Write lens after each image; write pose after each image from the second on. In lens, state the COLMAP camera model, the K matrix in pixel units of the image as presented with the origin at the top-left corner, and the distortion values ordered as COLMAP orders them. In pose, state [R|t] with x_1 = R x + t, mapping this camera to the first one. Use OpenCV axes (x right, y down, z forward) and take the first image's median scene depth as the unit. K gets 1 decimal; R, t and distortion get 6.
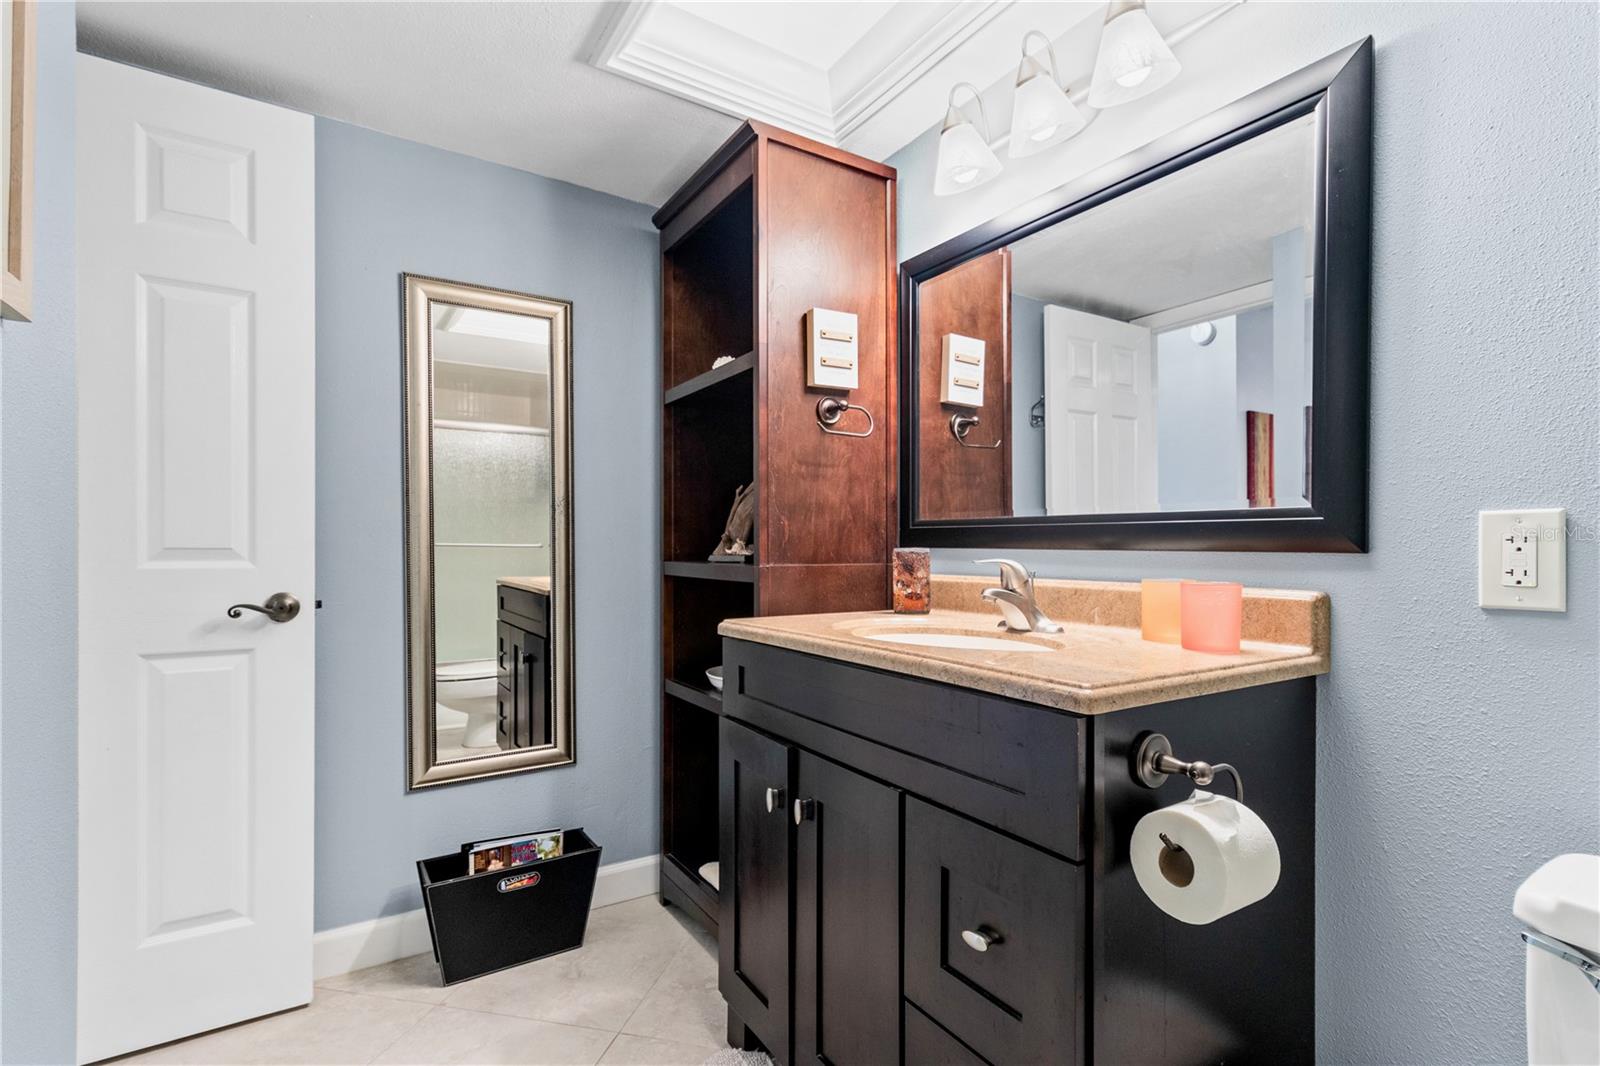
lens RADIAL K [[745.8, 0, 809.6], [0, 745.8, 537.1], [0, 0, 1]] dist [0.002545, 0.000606]
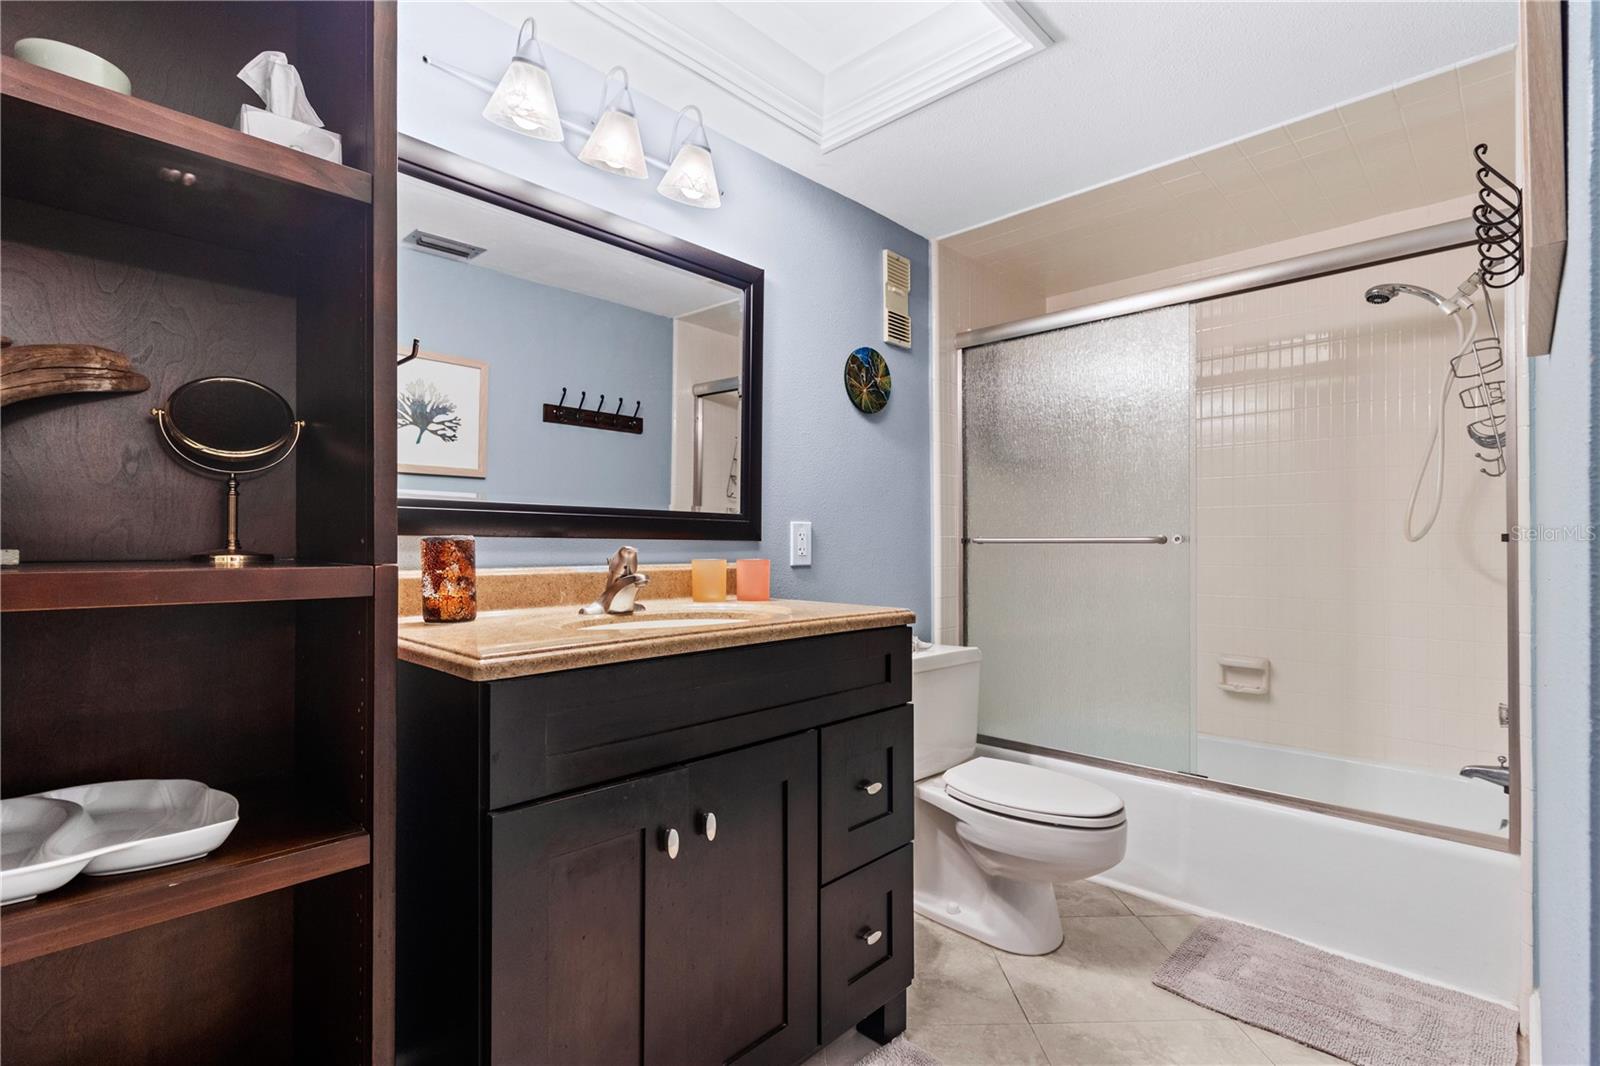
lens RADIAL K [[745.8, 0, 809.6], [0, 745.8, 537.1], [0, 0, 1]] dist [0.002545, 0.000606]
pose [[-0.246503, 0.005472, 0.969127, -0.939473], [-0.018231, 0.999781, -0.010282, 0.023998], [-0.968971, -0.020202, -0.246349, 1.132546]]
